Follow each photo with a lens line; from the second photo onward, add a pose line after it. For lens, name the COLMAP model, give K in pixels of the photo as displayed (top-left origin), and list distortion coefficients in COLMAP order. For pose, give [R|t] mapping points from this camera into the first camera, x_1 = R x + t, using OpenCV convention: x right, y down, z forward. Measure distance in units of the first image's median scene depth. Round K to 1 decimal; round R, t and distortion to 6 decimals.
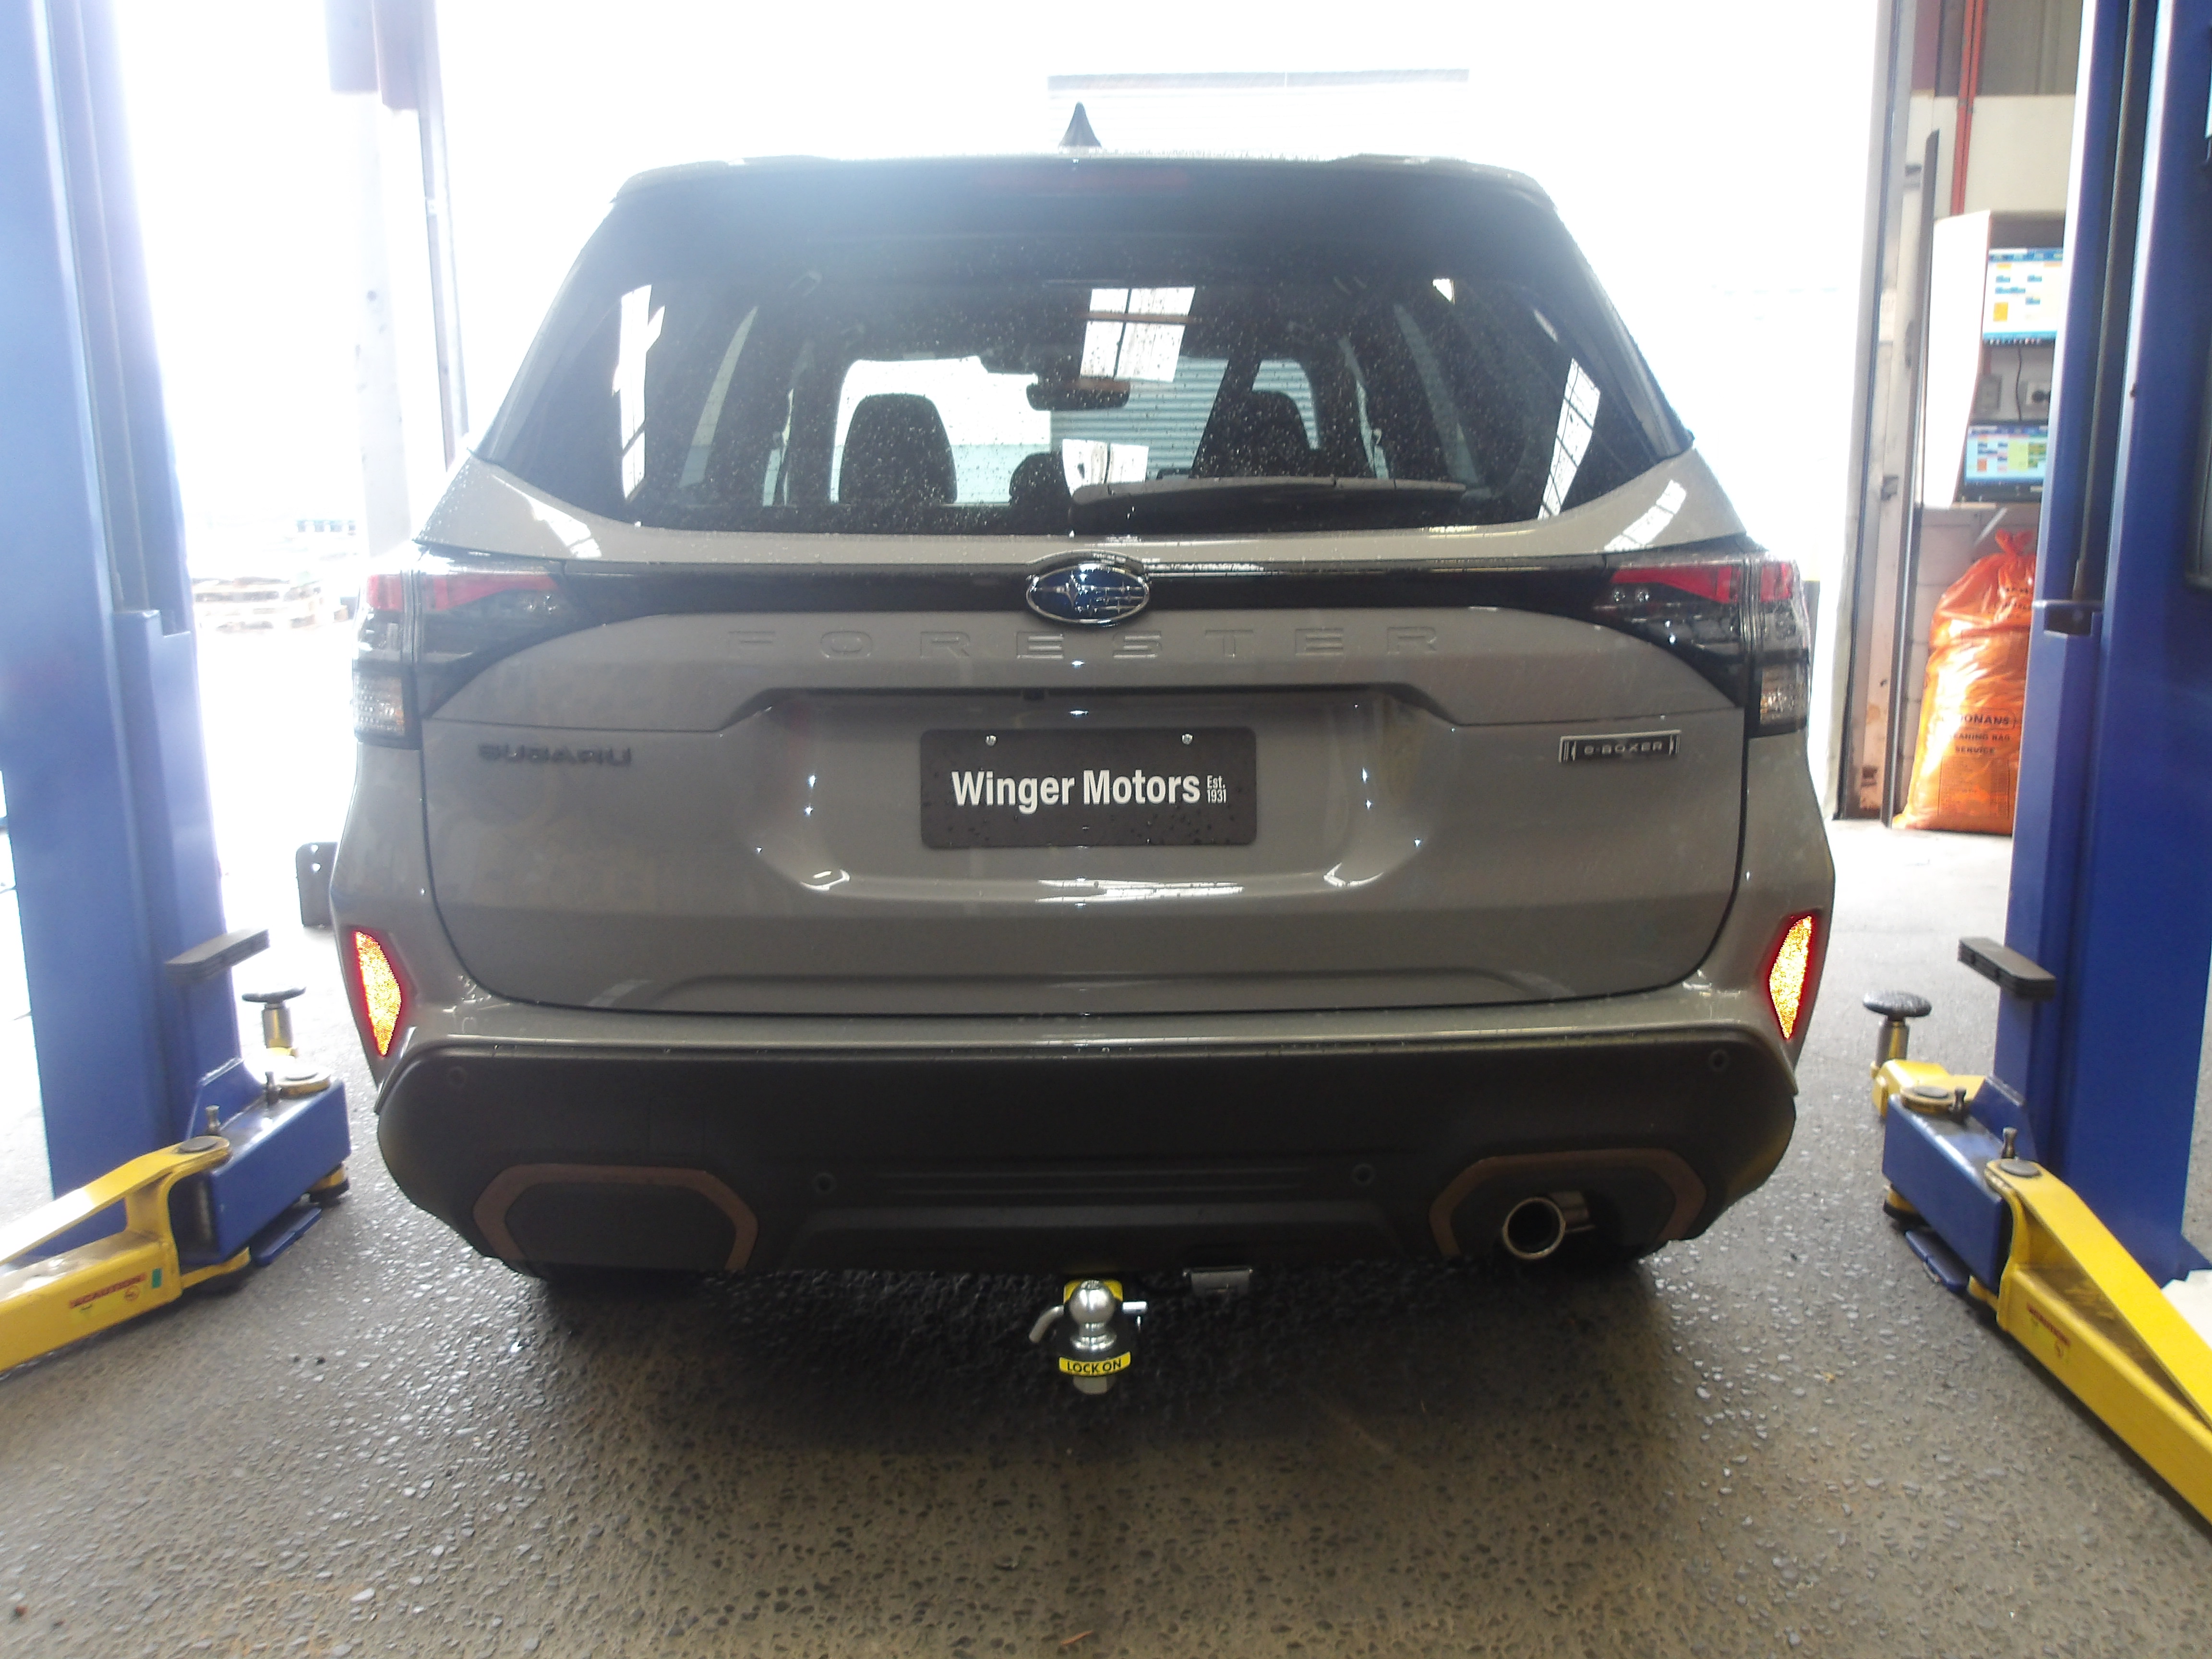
lens RADIAL K [[1774.5, 0, 1106.0], [0, 1774.5, 829.5], [0, 0, 1]] dist [0.006108, 0.002745]
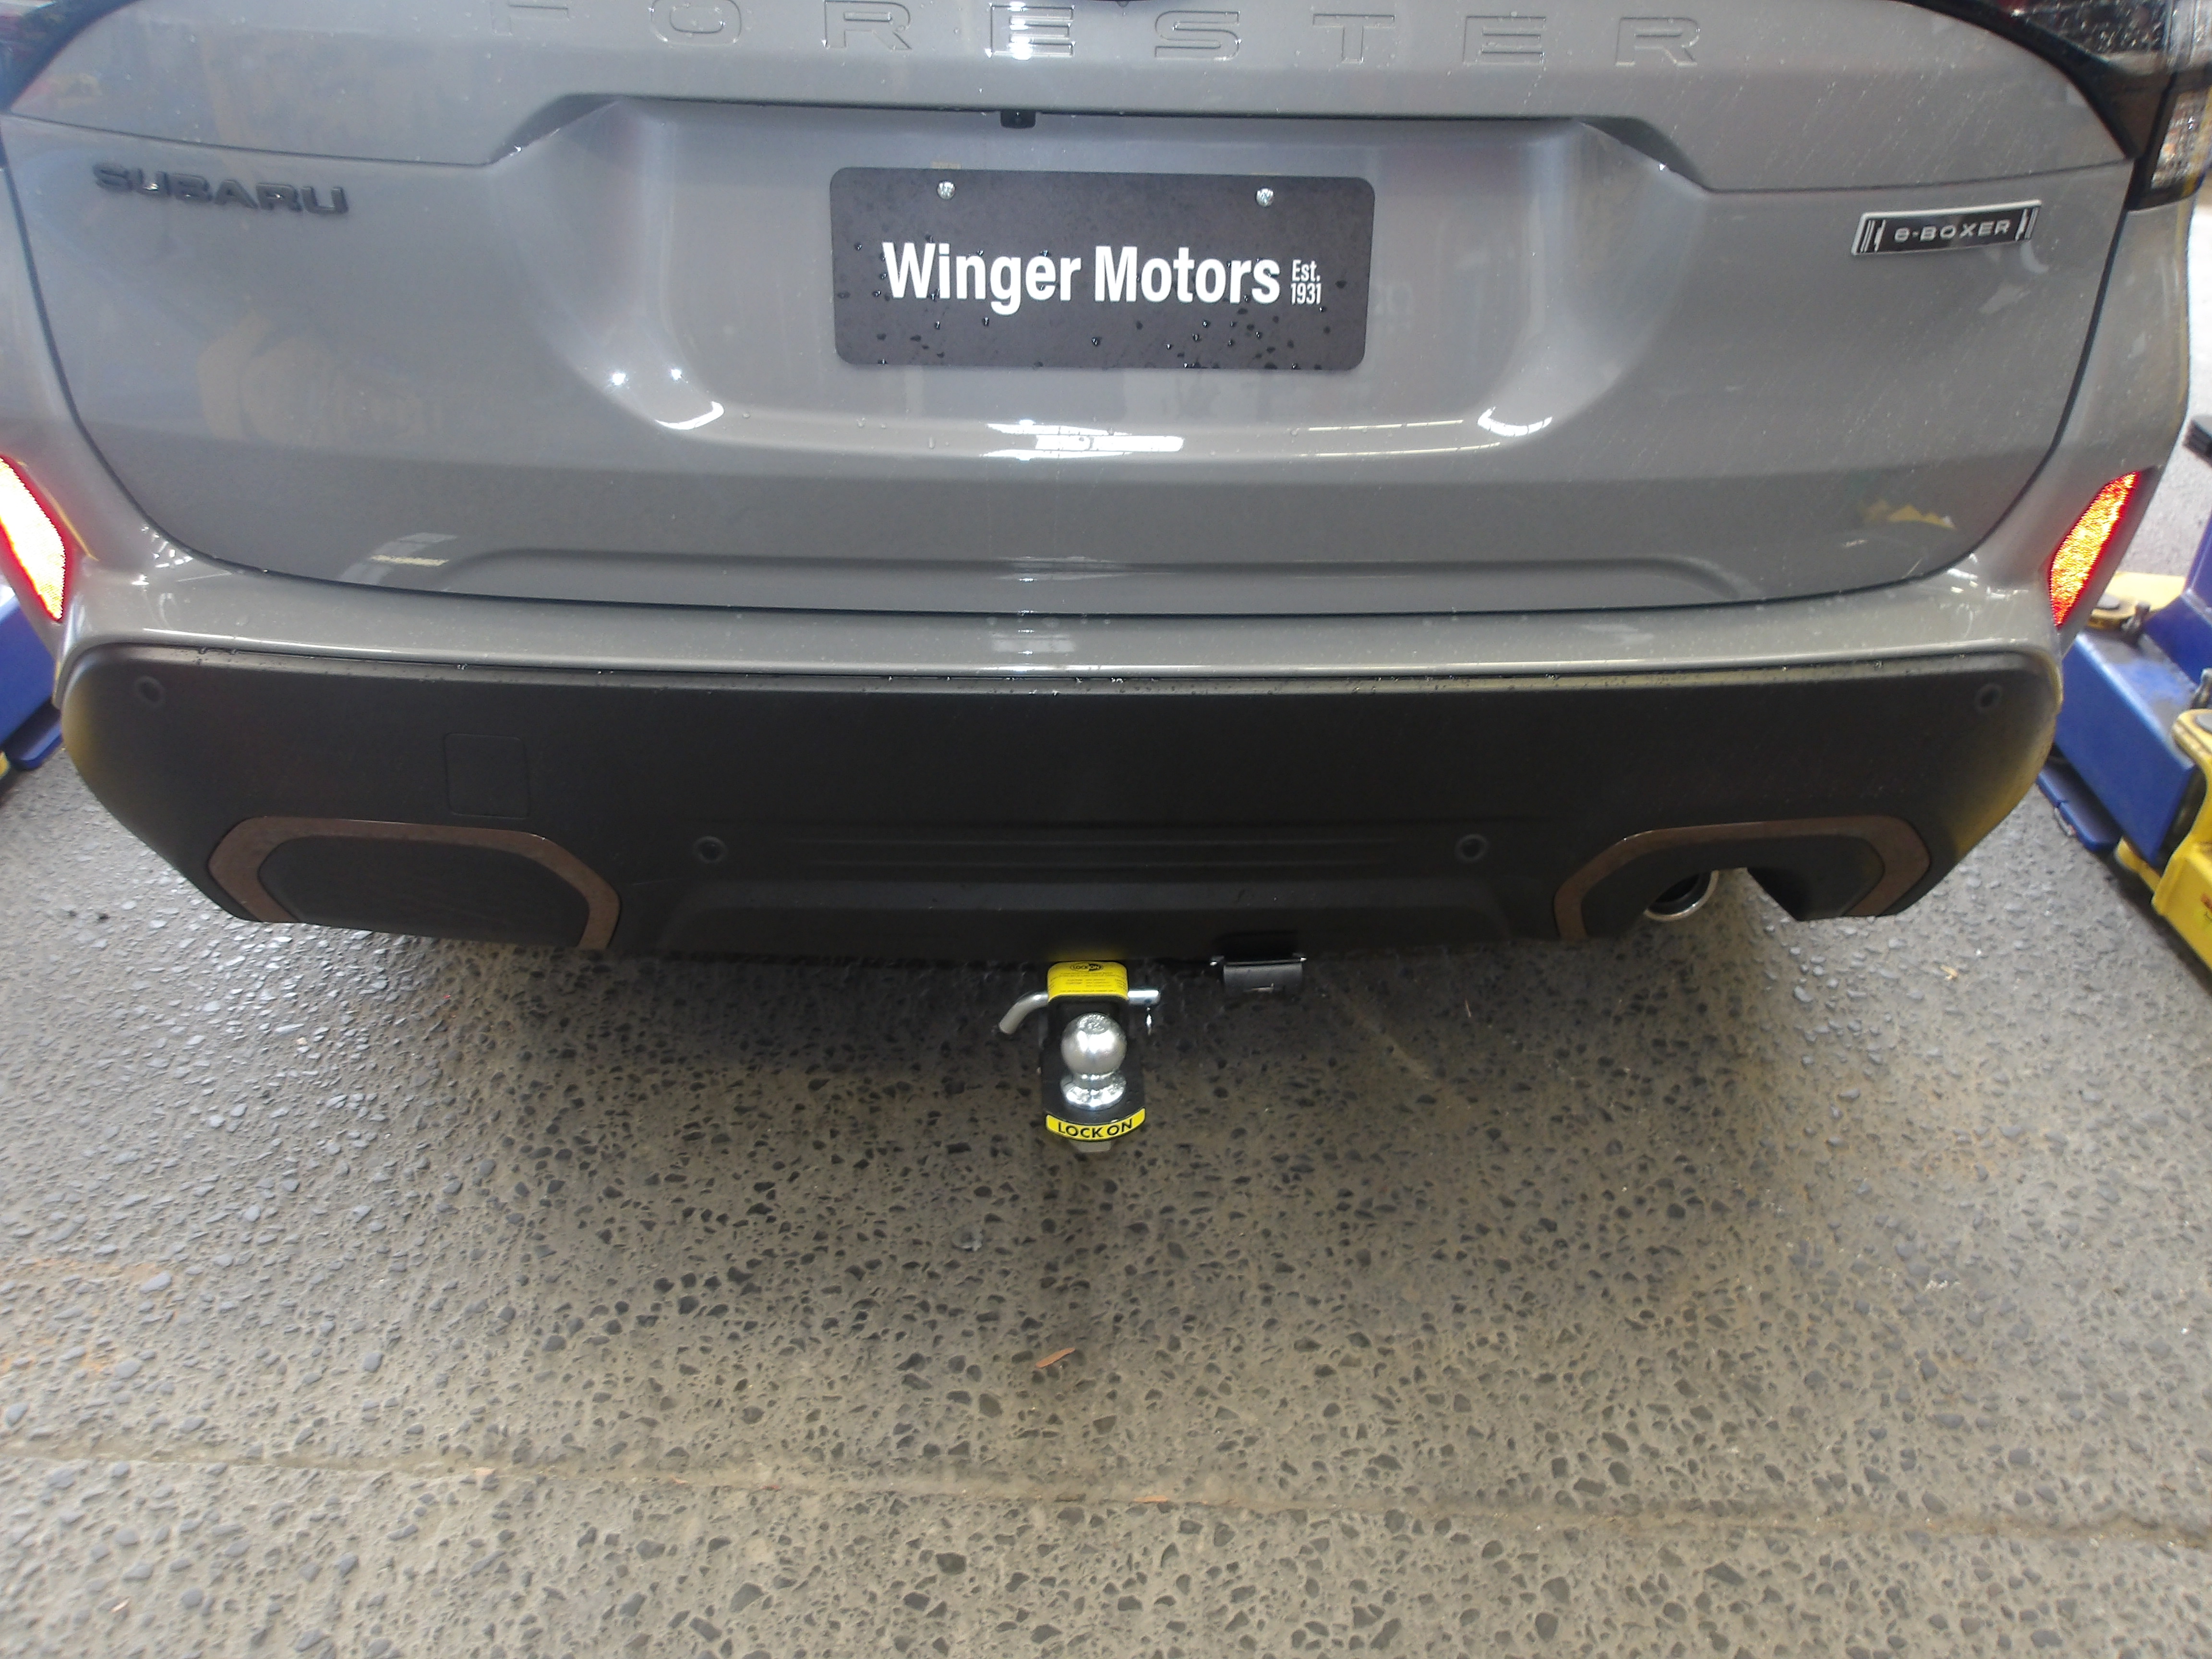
lens RADIAL K [[1782.0, 0, 1111.6], [0, 1782.0, 803.7], [0, 0, 1]] dist [0.013295, -0.005450]
pose [[0.998951, 0.015598, 0.043064, -0.027742], [-0.030346, 0.929643, 0.367210, -0.072590], [-0.034307, -0.368132, 0.929141, 0.311640]]
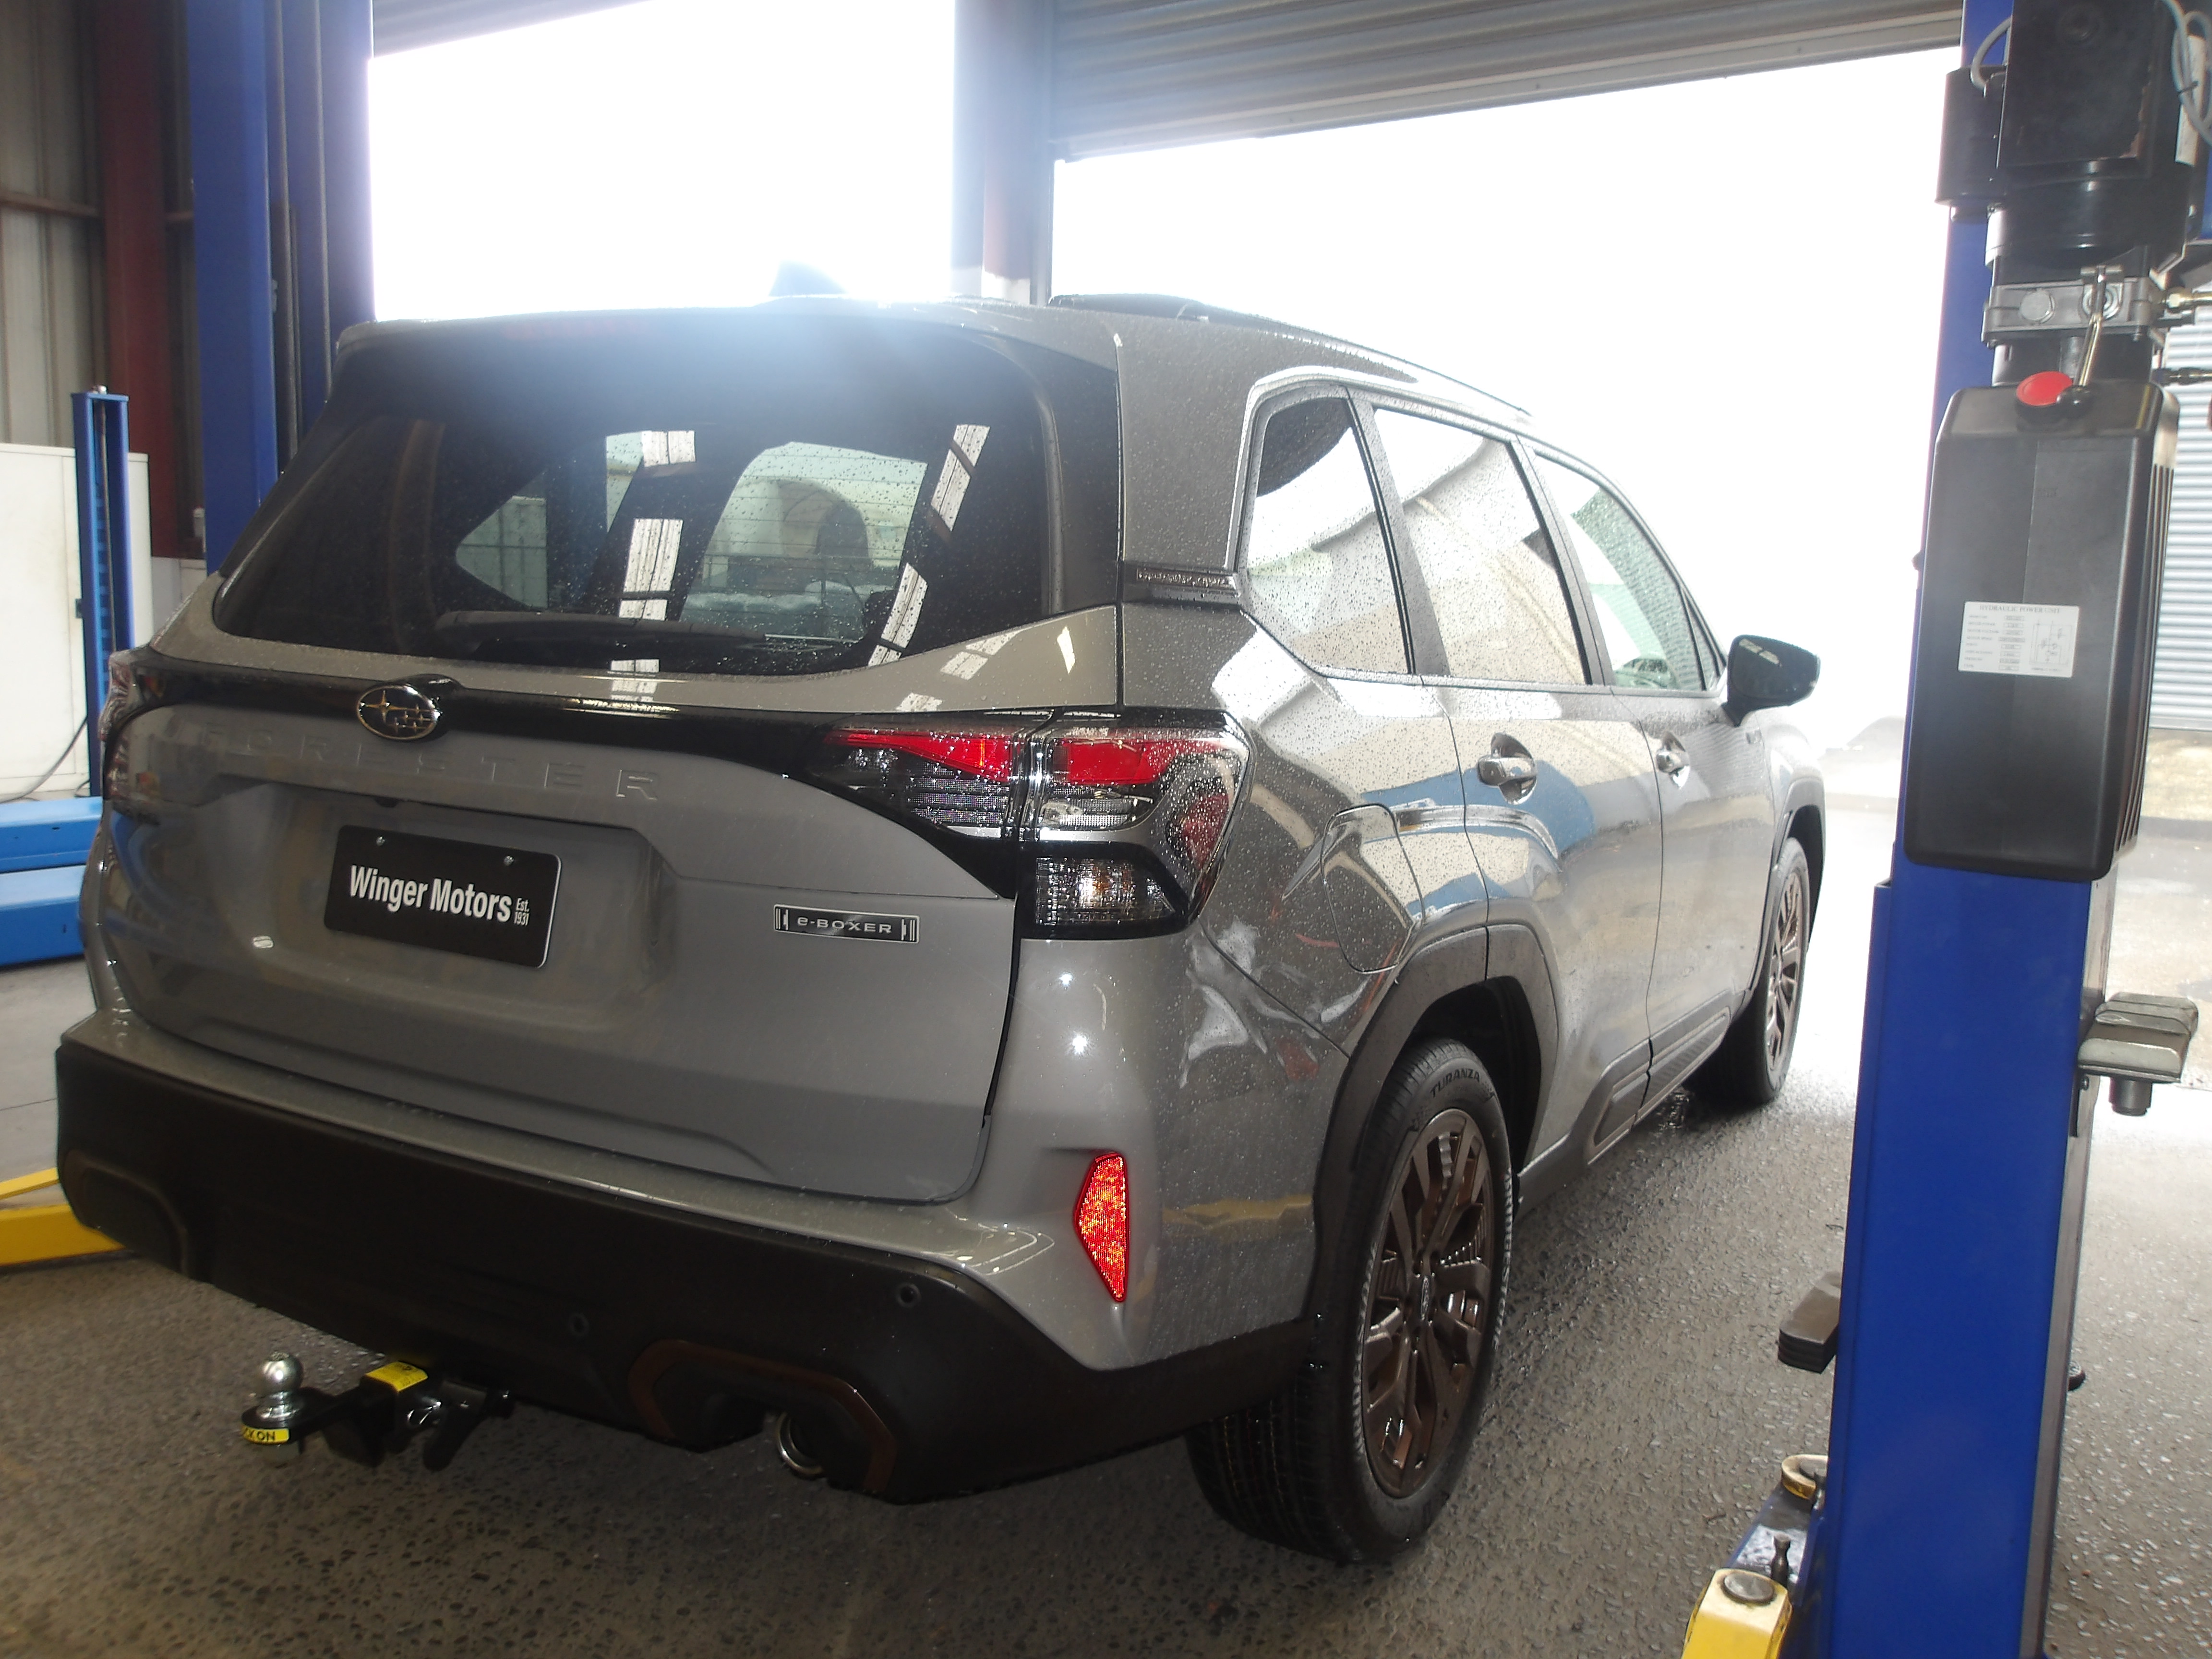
lens RADIAL K [[1774.5, 0, 1106.0], [0, 1774.5, 829.5], [0, 0, 1]] dist [0.006108, 0.002745]
pose [[0.862753, 0.104729, -0.494660, 0.769024], [-0.142822, 0.988951, -0.039721, -0.069336], [0.485035, 0.104918, 0.868178, 0.239770]]
